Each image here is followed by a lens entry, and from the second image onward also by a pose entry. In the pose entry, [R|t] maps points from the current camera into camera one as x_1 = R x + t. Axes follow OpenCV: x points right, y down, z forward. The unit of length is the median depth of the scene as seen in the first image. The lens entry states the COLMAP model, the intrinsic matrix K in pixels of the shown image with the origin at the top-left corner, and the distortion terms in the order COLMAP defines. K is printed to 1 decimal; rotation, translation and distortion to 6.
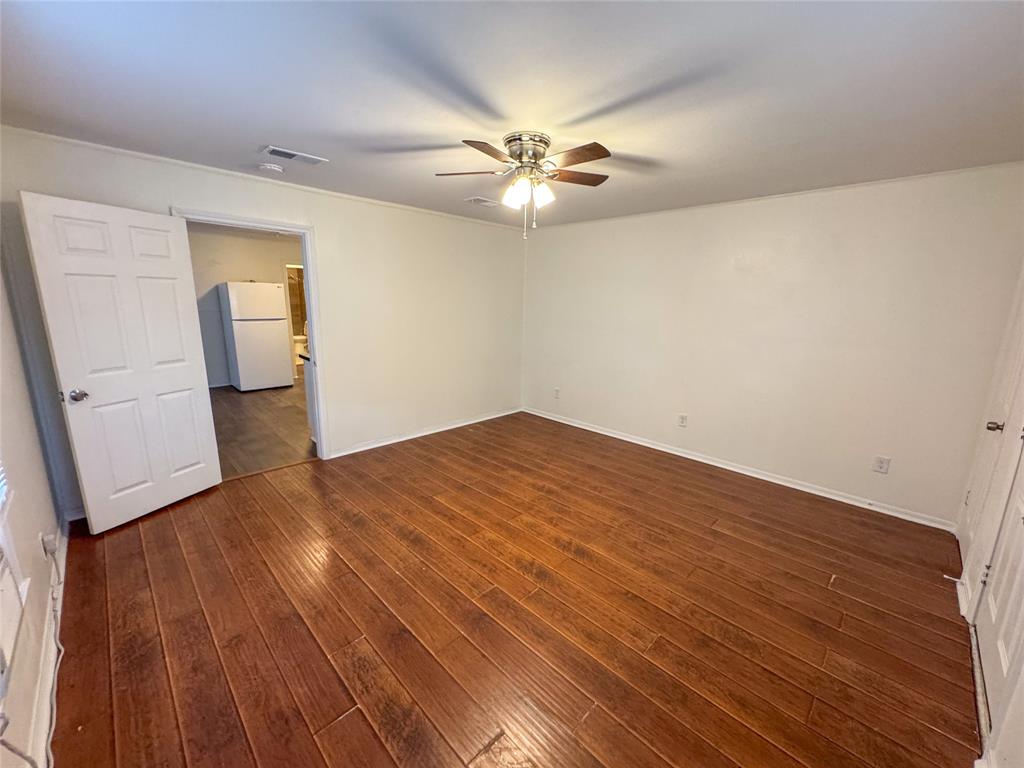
lens RADIAL K [[408.1, 0, 512.0], [0, 408.1, 384.0], [0, 0, 1]] dist [-0.002373, 0.000011]
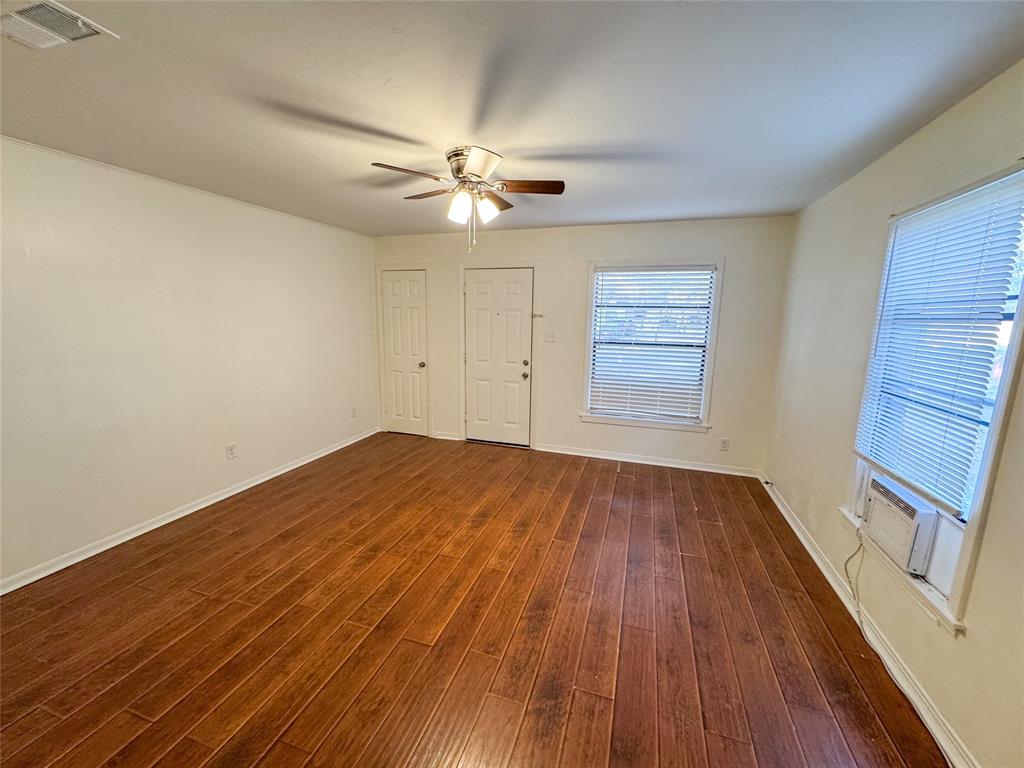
lens RADIAL K [[408.1, 0, 512.0], [0, 408.1, 384.0], [0, 0, 1]] dist [-0.002373, 0.000011]
pose [[-0.445492, -0.182629, 0.876461, -0.772766], [0.158061, 0.947551, 0.277783, -0.260114], [-0.881223, 0.262284, -0.393259, 1.136134]]
